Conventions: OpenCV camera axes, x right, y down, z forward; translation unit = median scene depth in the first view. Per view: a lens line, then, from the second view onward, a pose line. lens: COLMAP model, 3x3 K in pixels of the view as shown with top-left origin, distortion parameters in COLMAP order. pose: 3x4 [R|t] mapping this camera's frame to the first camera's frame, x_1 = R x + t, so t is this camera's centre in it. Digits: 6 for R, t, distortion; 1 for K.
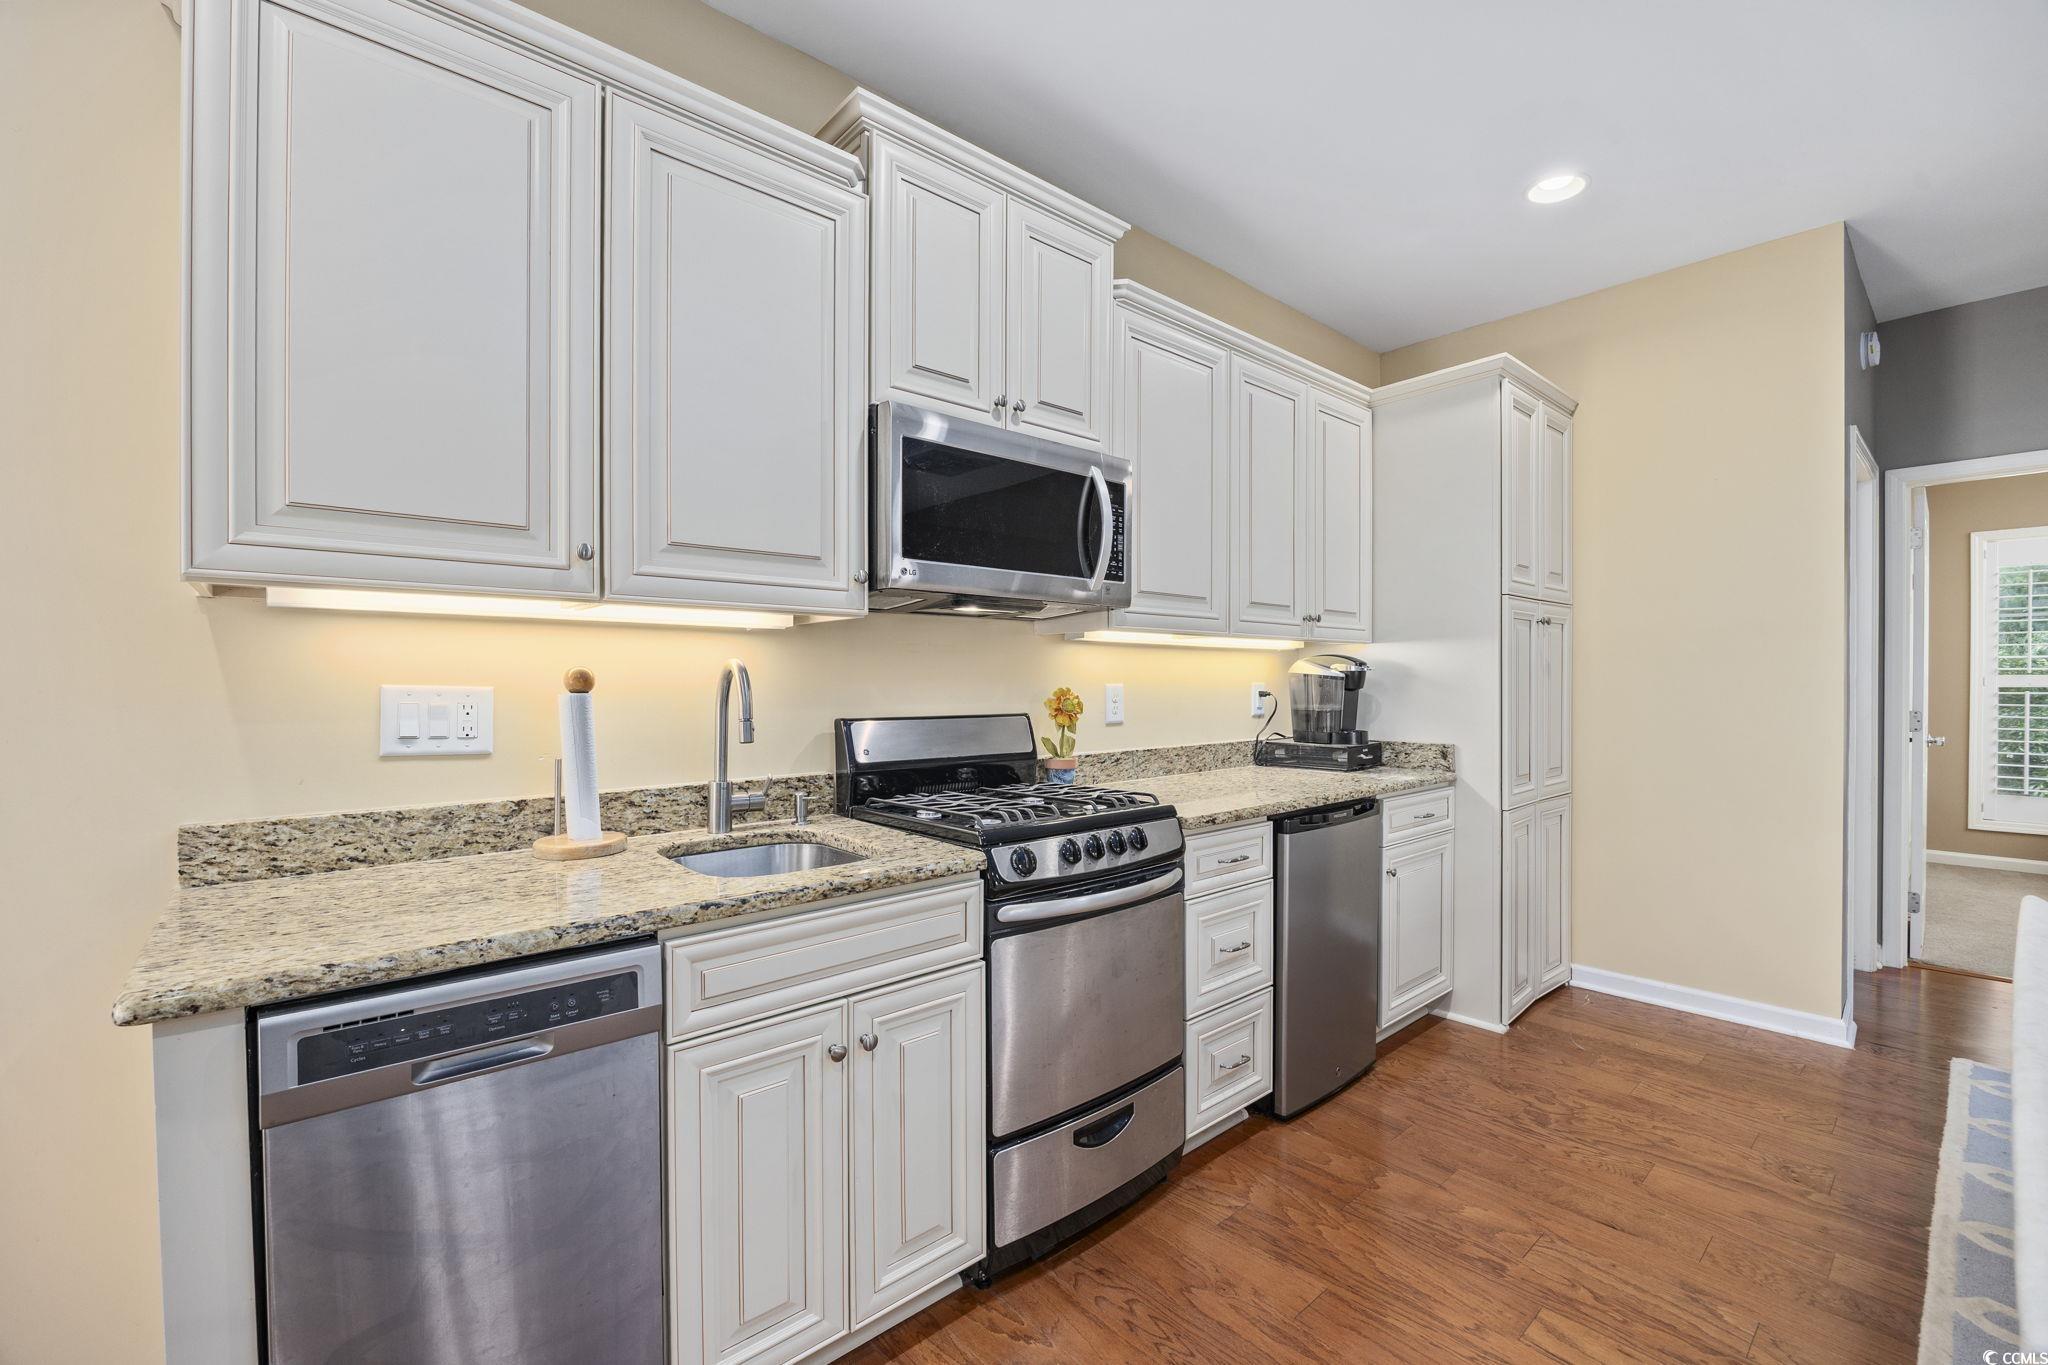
lens RADIAL K [[883.7, 0, 1032.6], [0, 883.7, 686.6], [0, 0, 1]] dist [-0.008990, 0.000875]
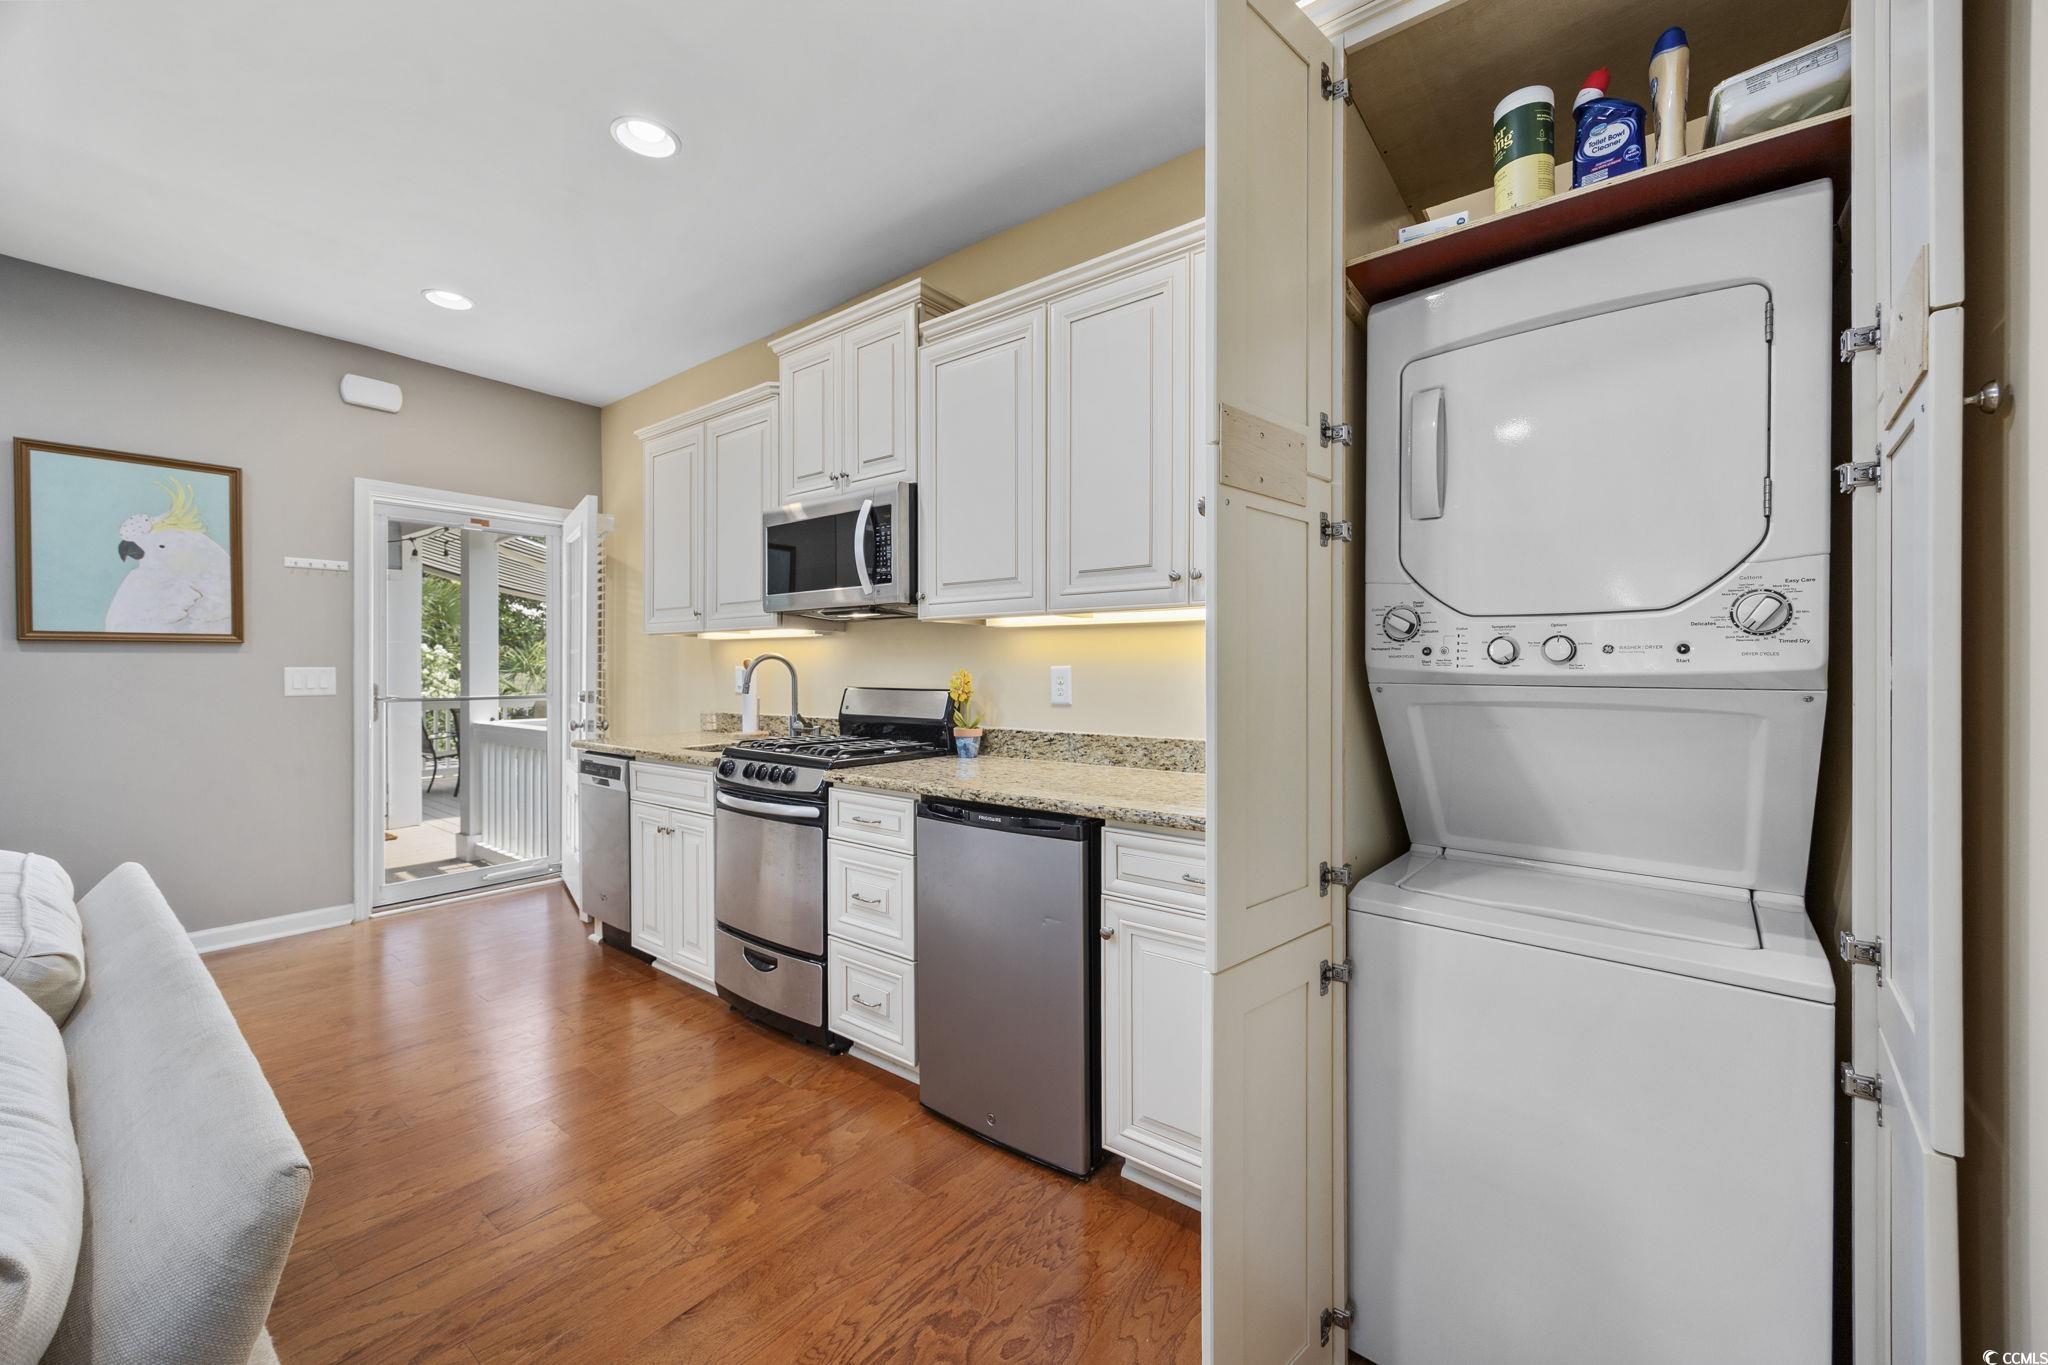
lens RADIAL K [[789.9, 0, 1030.8], [0, 789.9, 673.7], [0, 0, 1]] dist [-0.006162, 0.000272]
pose [[0.177199, 0.004363, -0.984165, 1.284425], [-0.007668, 0.999966, 0.003053, 0.003983], [0.984145, 0.007005, 0.177227, 1.048766]]
